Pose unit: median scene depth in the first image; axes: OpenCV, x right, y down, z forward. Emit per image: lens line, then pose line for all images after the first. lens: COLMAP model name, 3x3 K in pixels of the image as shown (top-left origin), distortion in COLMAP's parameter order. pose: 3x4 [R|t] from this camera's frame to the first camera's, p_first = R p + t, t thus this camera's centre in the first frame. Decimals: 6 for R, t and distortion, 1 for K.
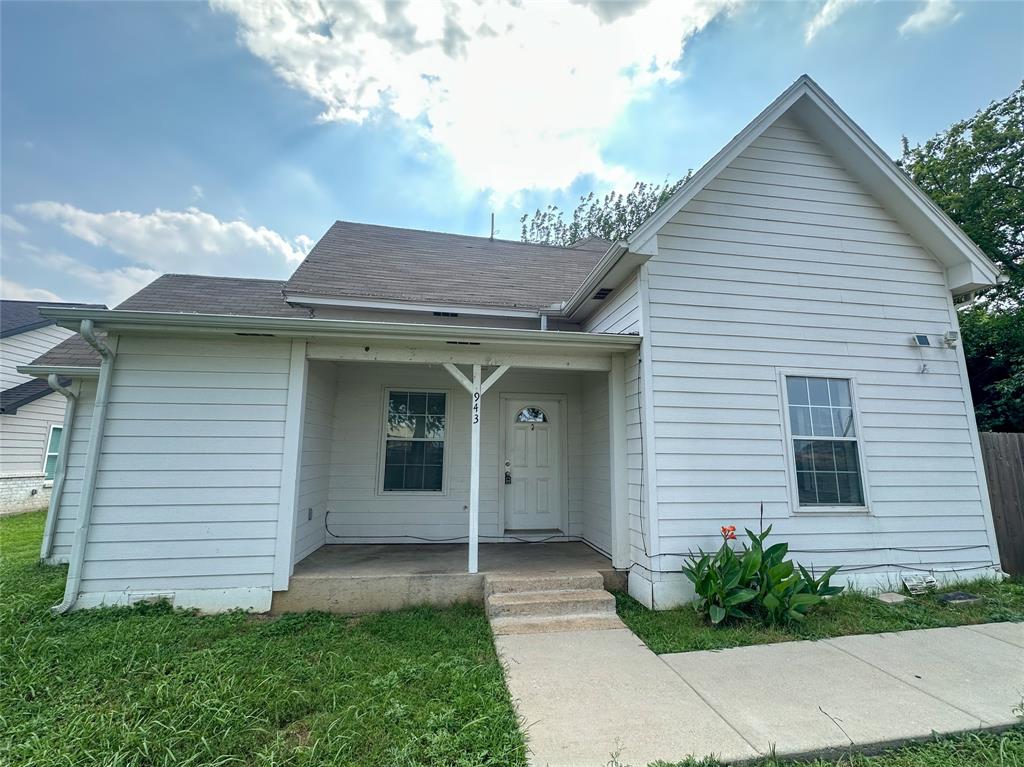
lens RADIAL K [[413.1, 0, 506.6], [0, 413.1, 388.0], [0, 0, 1]] dist [-0.002575, -0.000061]
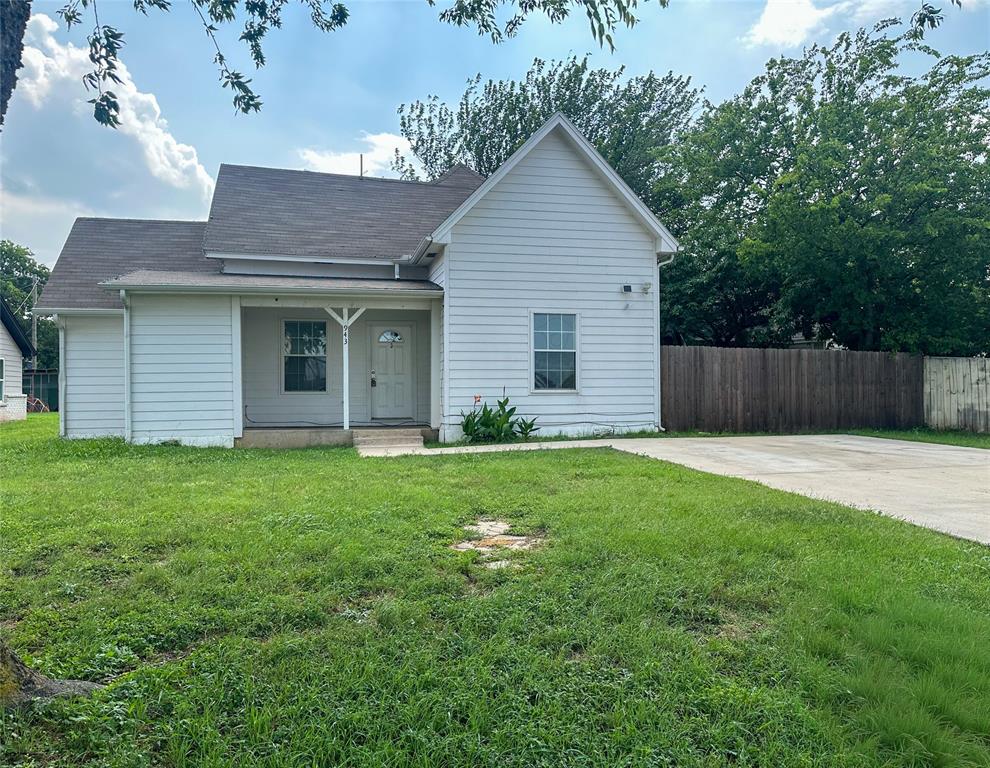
lens RADIAL K [[709.2, 0, 479.1], [0, 709.2, 389.7], [0, 0, 1]] dist [0.009542, 0.001358]
pose [[0.997508, -0.016165, 0.068675, 0.252649], [0.004994, 0.987132, 0.159829, -0.179659], [-0.070375, -0.159088, 0.984753, -1.805607]]
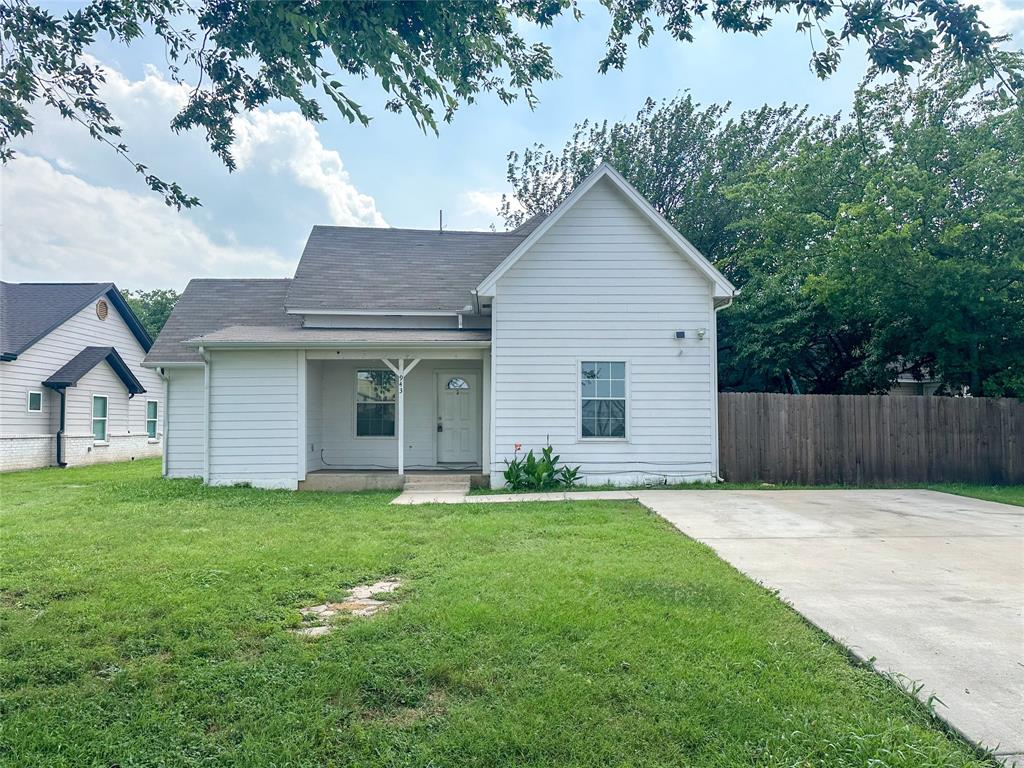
lens RADIAL K [[711.8, 0, 521.1], [0, 711.8, 390.7], [0, 0, 1]] dist [0.014608, -0.010511]
pose [[0.992529, -0.016948, -0.120829, 0.766558], [0.030849, 0.992988, 0.114121, -0.243843], [0.118048, -0.116995, 0.986092, -1.840513]]
